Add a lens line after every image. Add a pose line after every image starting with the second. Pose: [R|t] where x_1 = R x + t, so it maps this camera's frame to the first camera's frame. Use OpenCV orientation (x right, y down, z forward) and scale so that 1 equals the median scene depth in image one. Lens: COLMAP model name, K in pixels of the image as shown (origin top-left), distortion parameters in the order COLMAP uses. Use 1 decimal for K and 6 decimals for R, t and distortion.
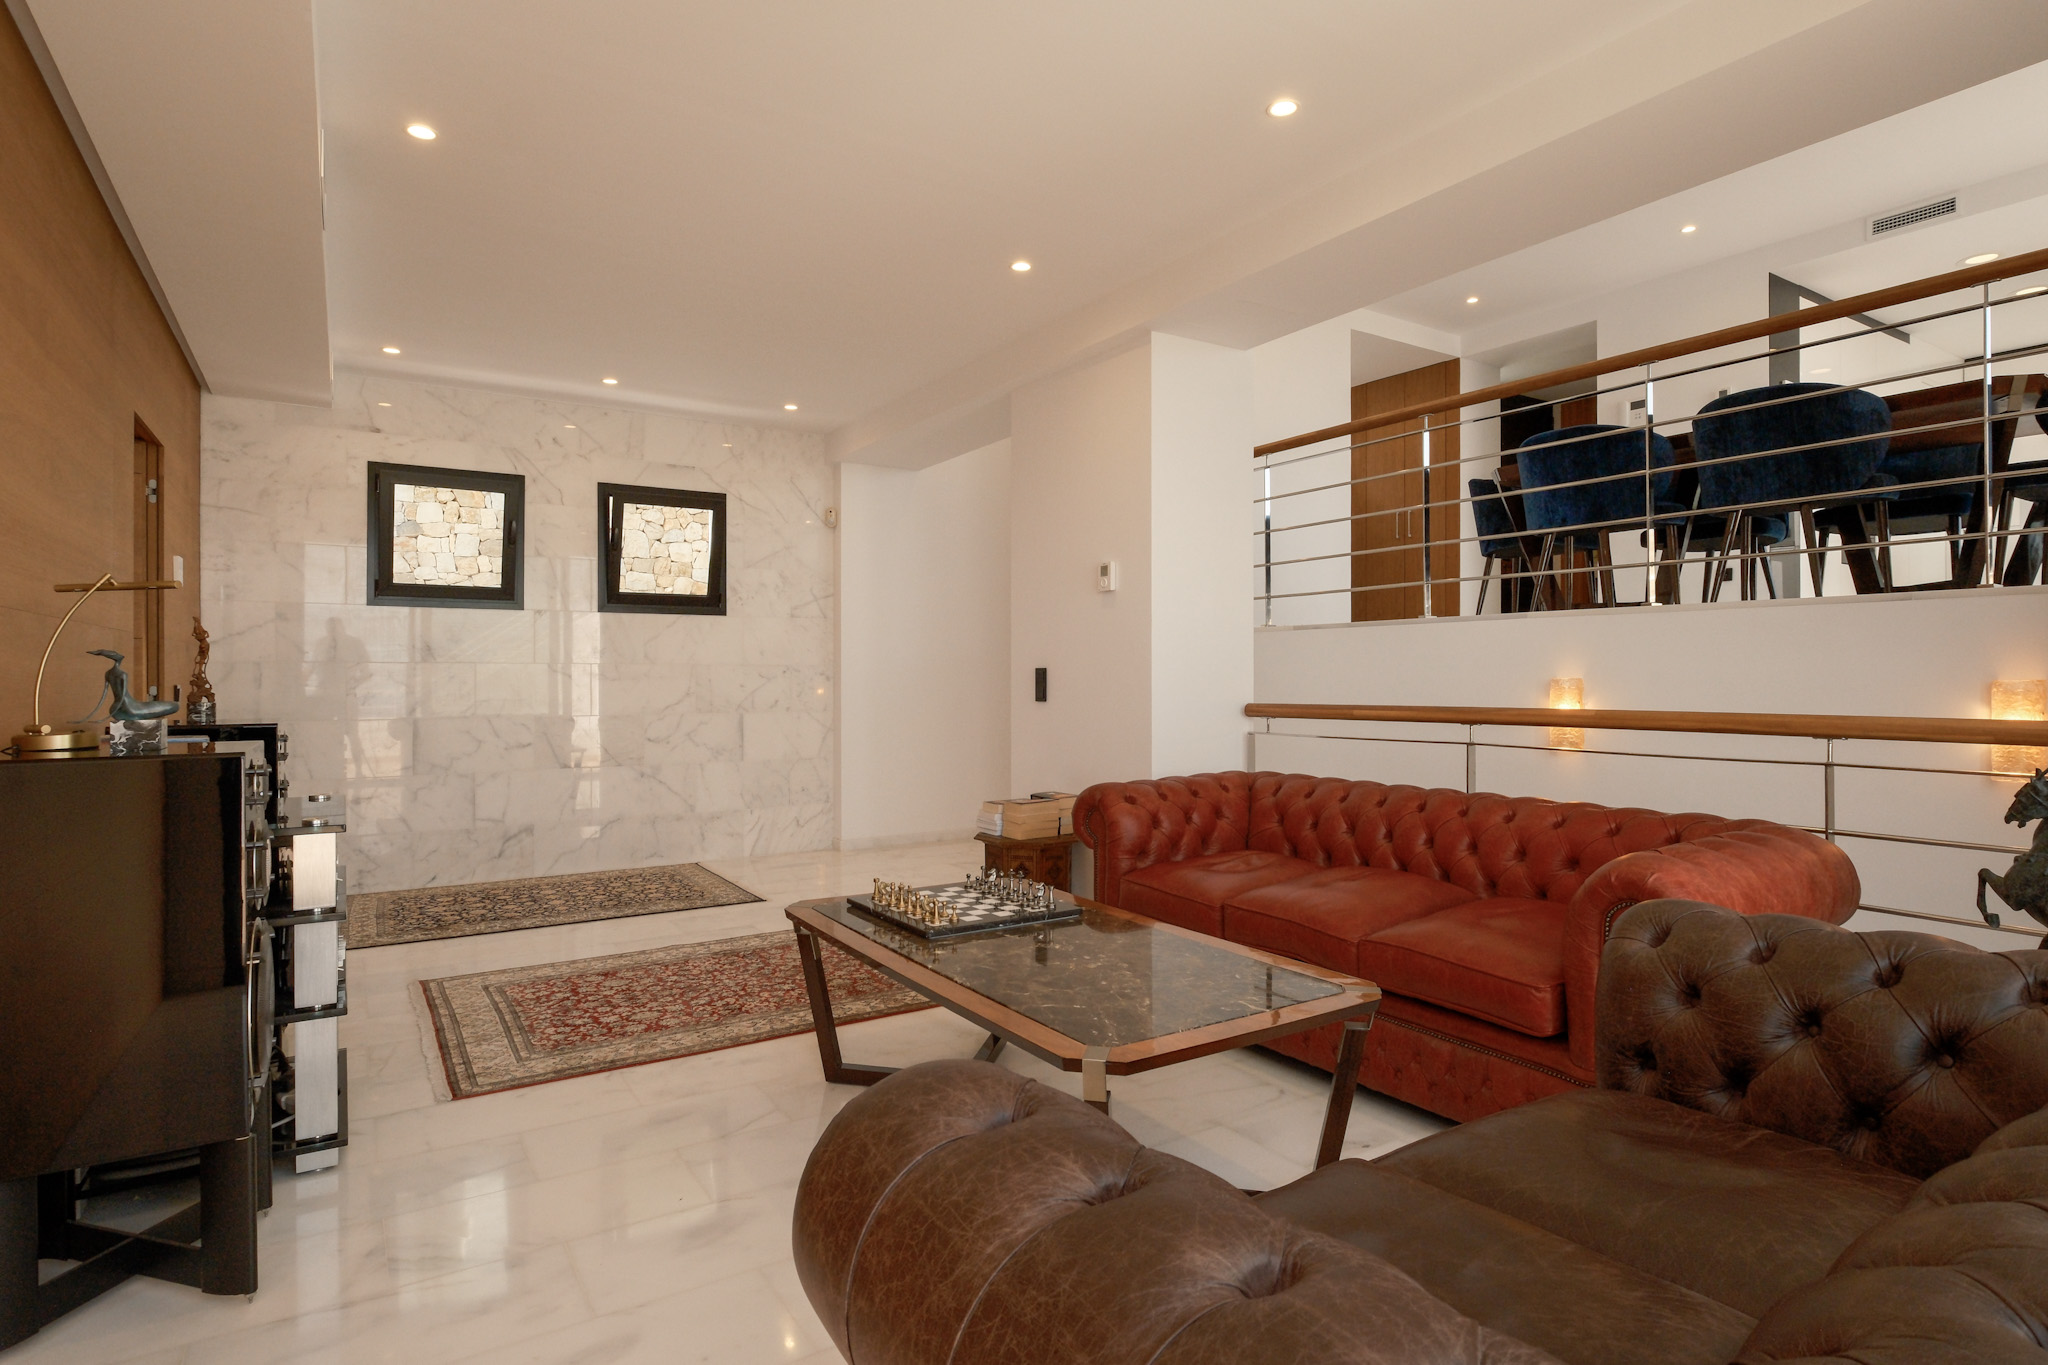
lens RADIAL K [[1056.0, 0, 1015.7], [0, 1056.0, 678.0], [0, 0, 1]] dist [-0.005319, -0.001628]
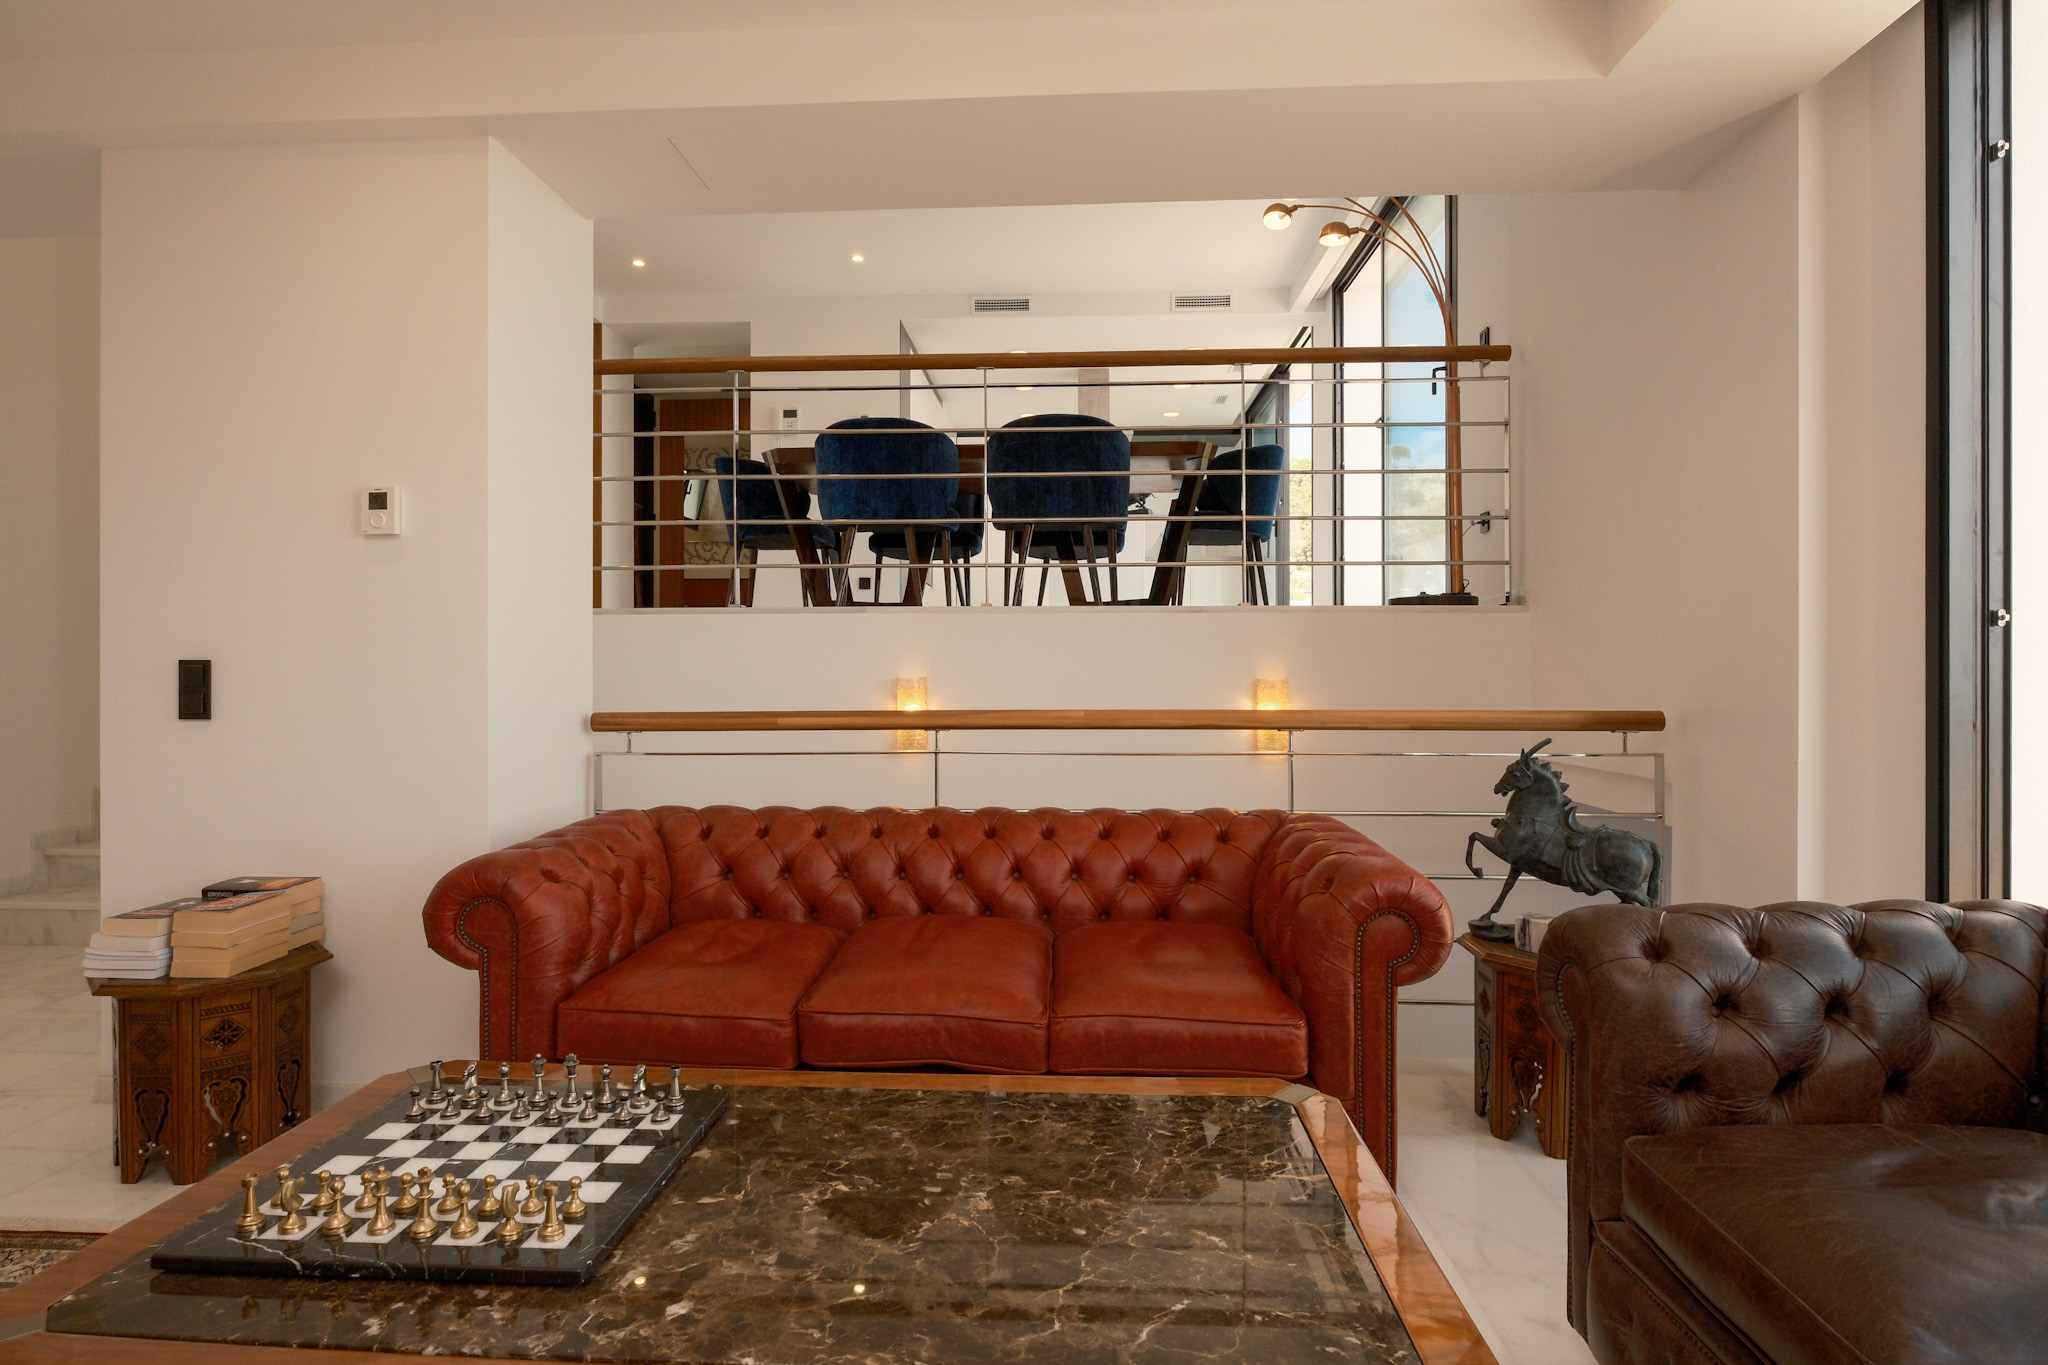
lens RADIAL K [[1056.0, 0, 1015.7], [0, 1056.0, 678.0], [0, 0, 1]] dist [-0.005319, -0.001628]
pose [[0.581596, -0.001142, 0.813477, -0.206852], [-0.002154, 0.999993, 0.002944, -0.002476], [-0.813475, -0.003464, 0.581590, 0.375595]]
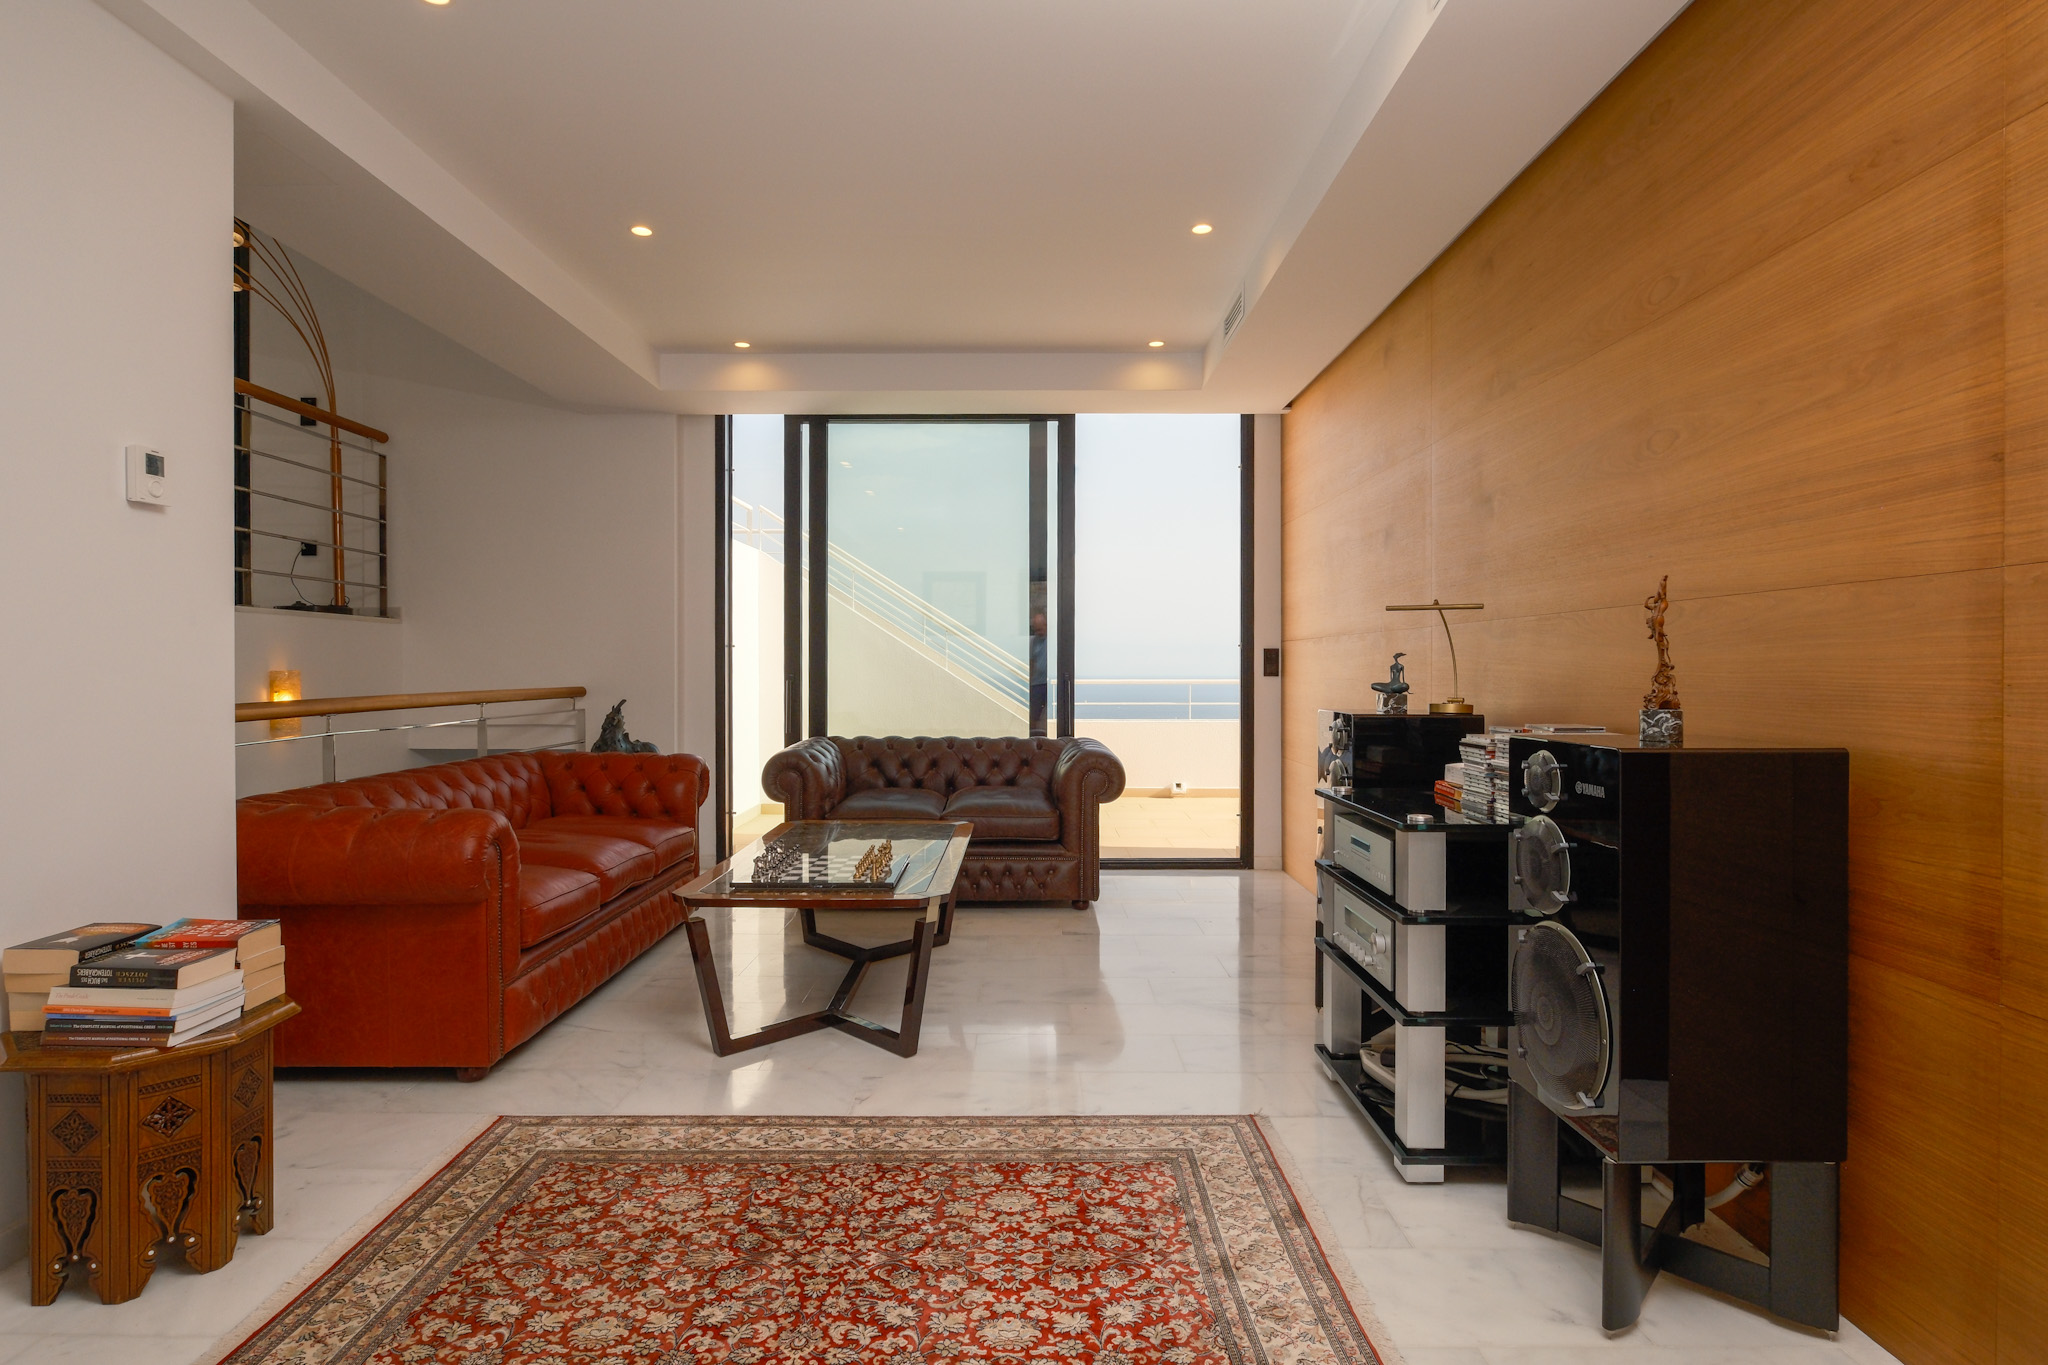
lens RADIAL K [[1056.0, 0, 1015.7], [0, 1056.0, 678.0], [0, 0, 1]] dist [-0.005319, -0.001628]
pose [[-0.839234, -0.004682, 0.543751, -0.583912], [0.000546, 0.999955, 0.009453, -0.001837], [-0.543770, 0.008230, -0.839194, 1.279954]]
